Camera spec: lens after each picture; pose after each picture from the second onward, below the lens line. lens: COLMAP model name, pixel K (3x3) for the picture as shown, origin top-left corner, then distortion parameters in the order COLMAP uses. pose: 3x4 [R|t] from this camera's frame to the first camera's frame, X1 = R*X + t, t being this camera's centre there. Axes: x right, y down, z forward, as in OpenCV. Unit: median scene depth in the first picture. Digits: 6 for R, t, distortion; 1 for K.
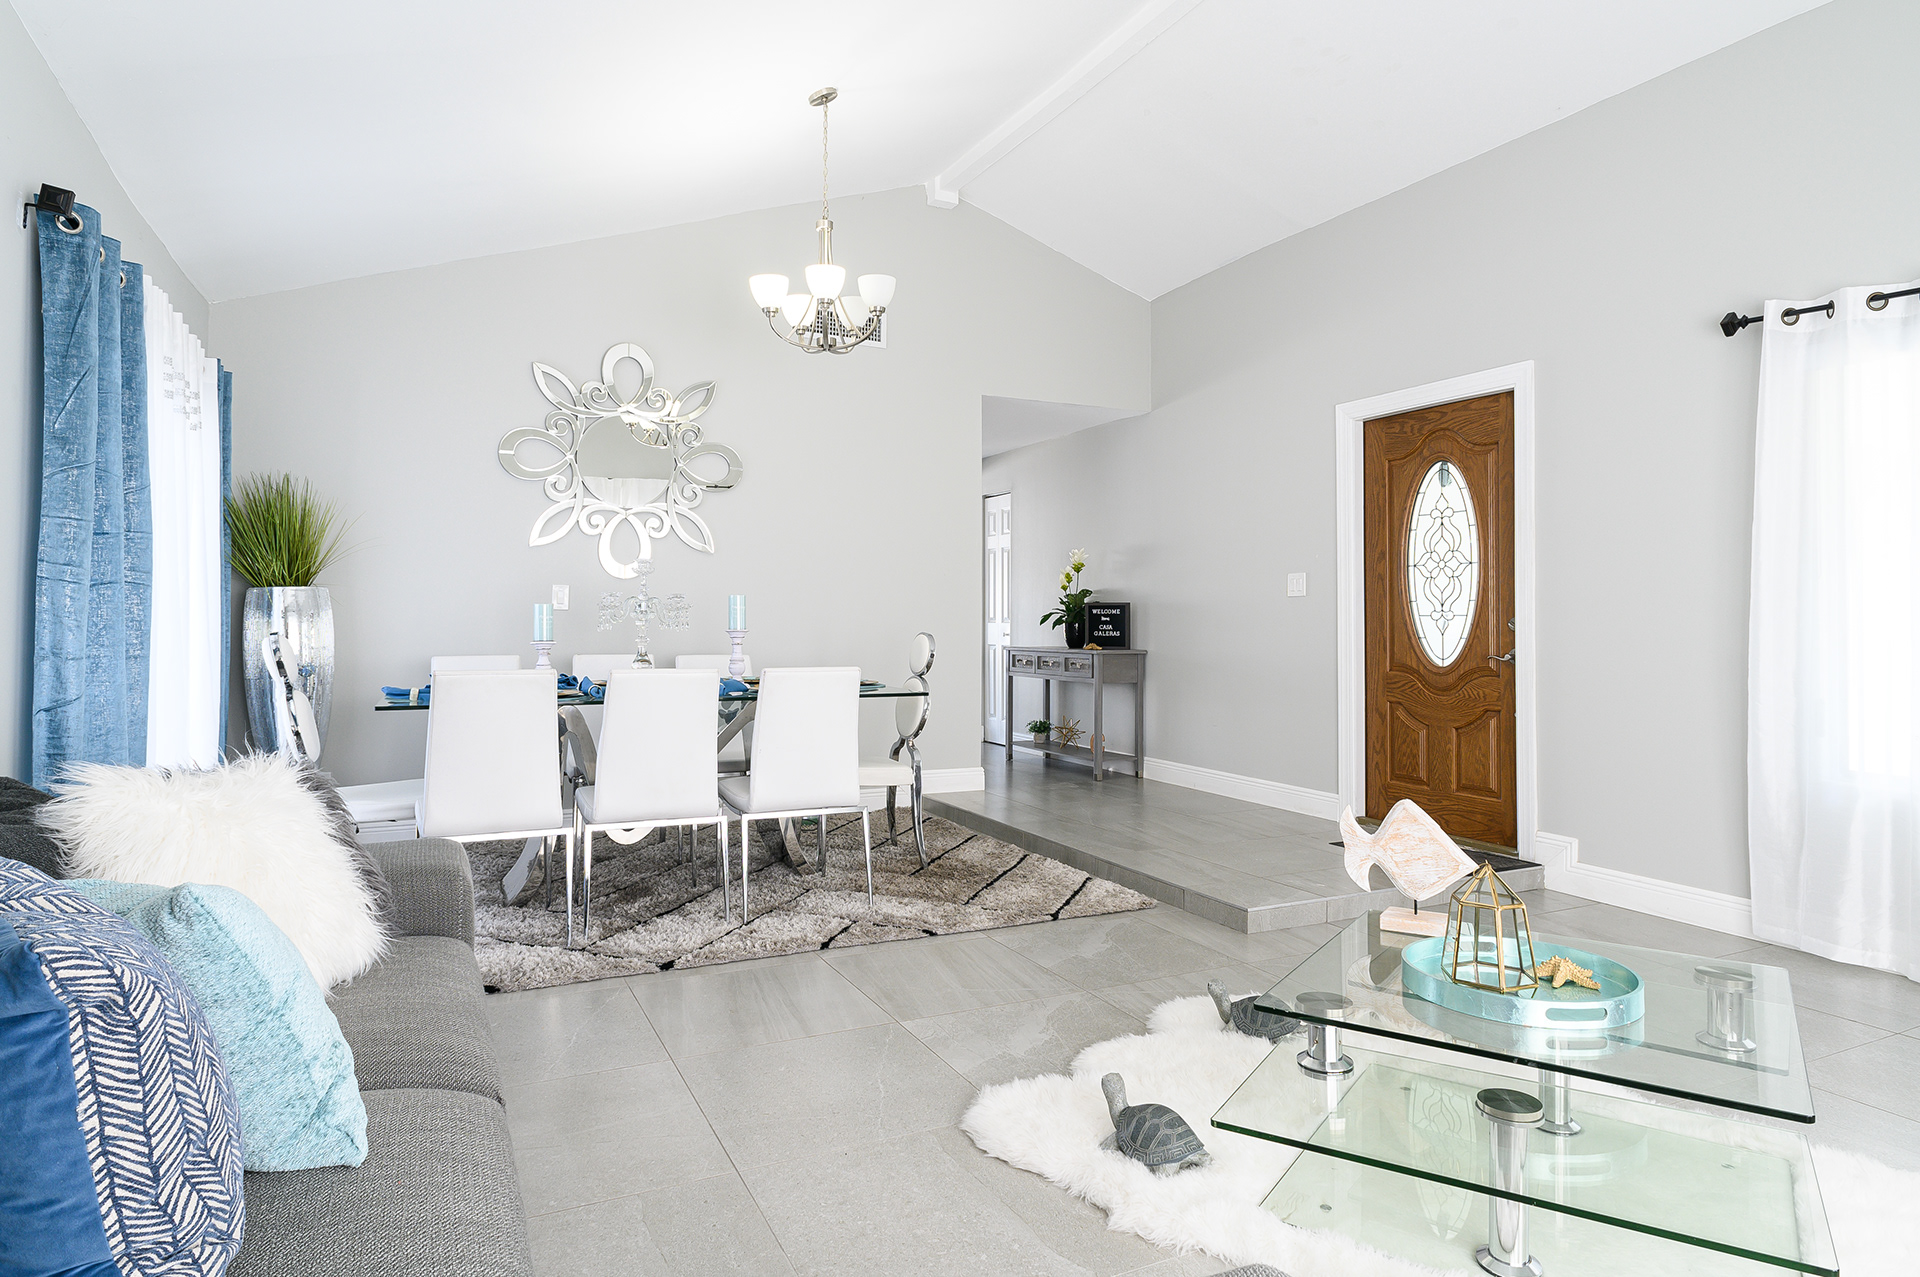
lens RADIAL K [[1095.8, 0, 952.6], [0, 1095.8, 584.2], [0, 0, 1]] dist [-0.000224, -0.000128]
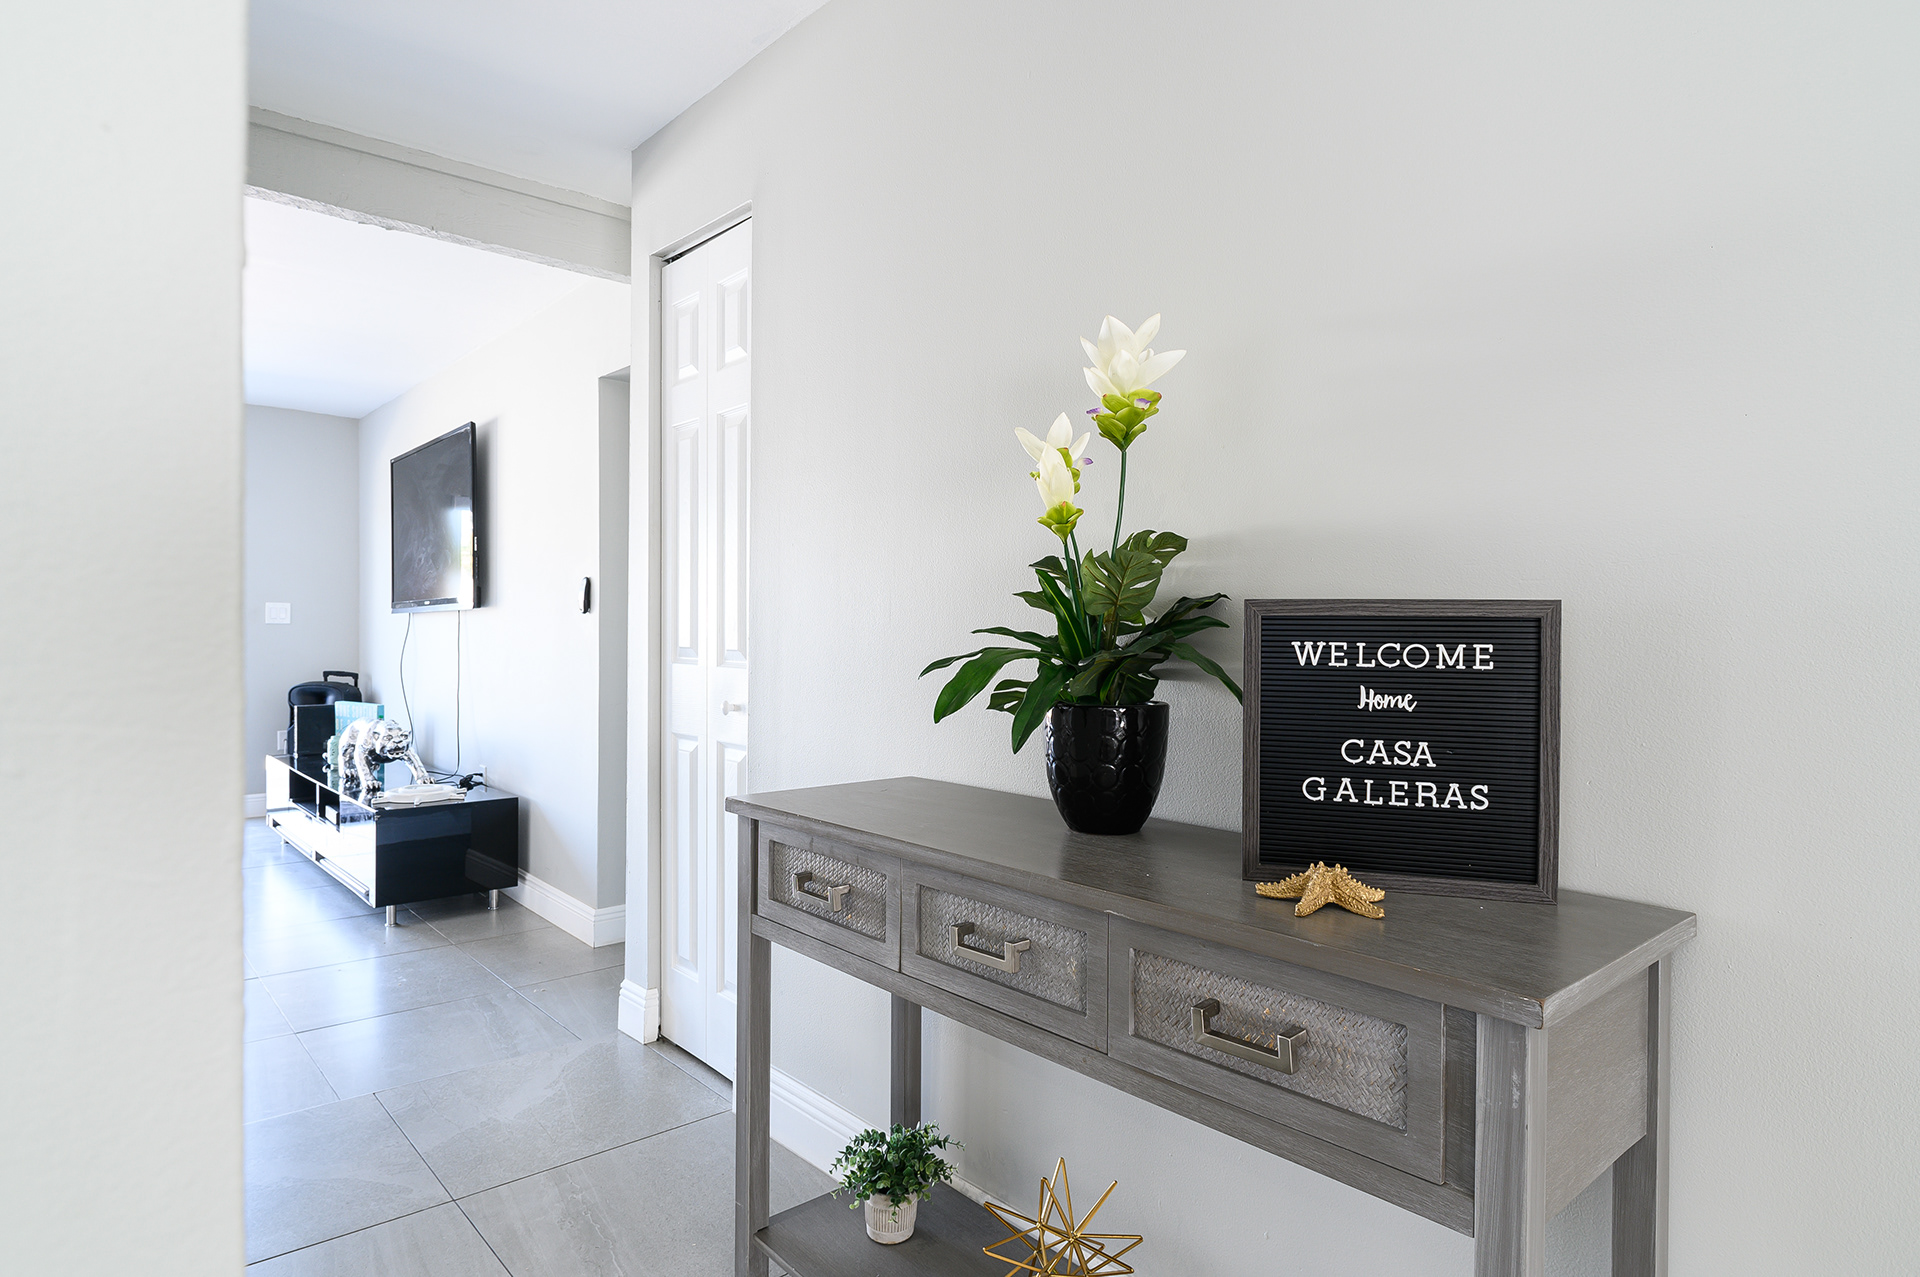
lens RADIAL K [[1073.0, 0, 949.7], [0, 1073.0, 627.6], [0, 0, 1]] dist [0.003531, 0.000069]
pose [[0.966220, 0.002346, 0.257708, 0.048680], [-0.012334, 0.999234, 0.037148, 0.020443], [-0.257423, -0.039071, 0.965508, 1.120816]]
